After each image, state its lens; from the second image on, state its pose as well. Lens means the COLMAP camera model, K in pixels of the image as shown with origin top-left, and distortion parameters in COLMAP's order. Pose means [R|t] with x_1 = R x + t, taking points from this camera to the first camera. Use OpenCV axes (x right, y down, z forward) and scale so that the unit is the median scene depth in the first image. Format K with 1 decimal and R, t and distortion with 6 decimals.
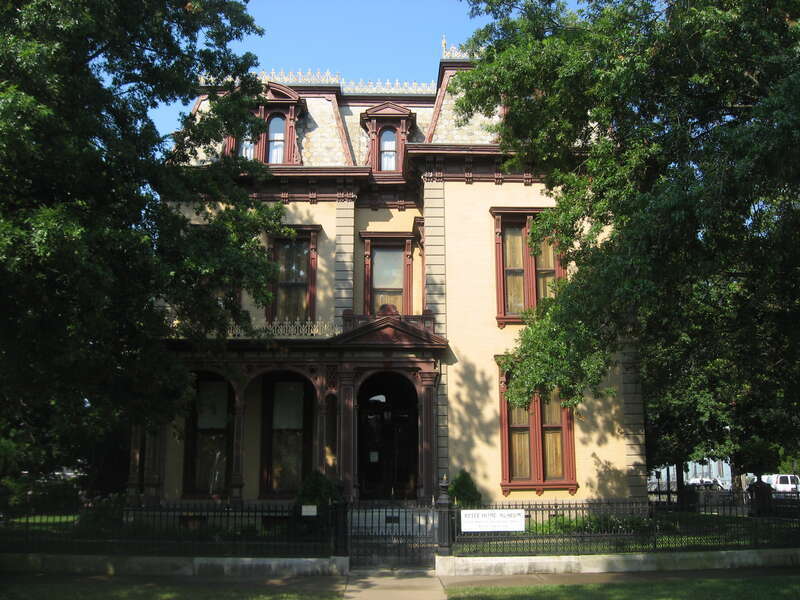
lens RADIAL K [[846.2, 0, 399.9], [0, 846.2, 302.2], [0, 0, 1]] dist [-0.139835, 0.000000]
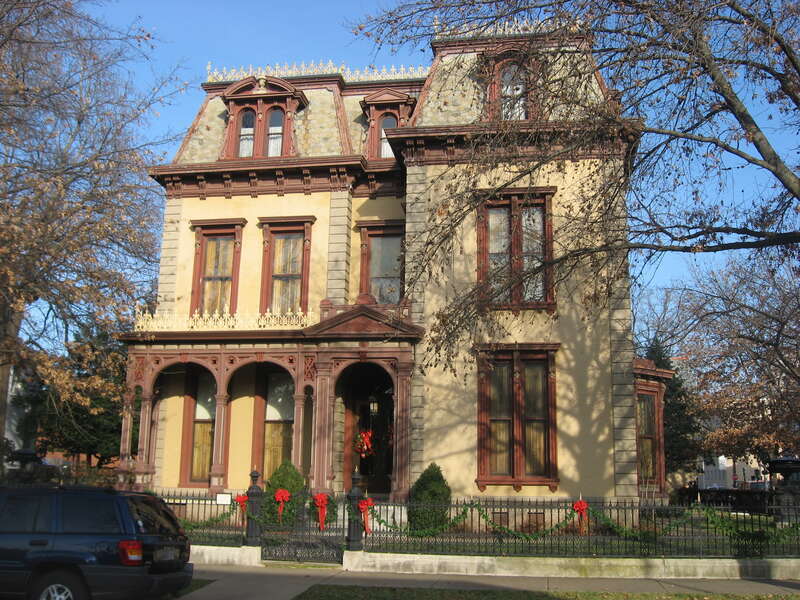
lens RADIAL K [[846.2, 0, 400.1], [0, 846.2, 298.9], [0, 0, 1]] dist [-0.139835, 0.000000]
pose [[0.980346, -0.022110, -0.196045, 0.192515], [0.022918, 0.999736, 0.001853, 0.007036], [0.195952, -0.006309, 0.980593, 0.039418]]
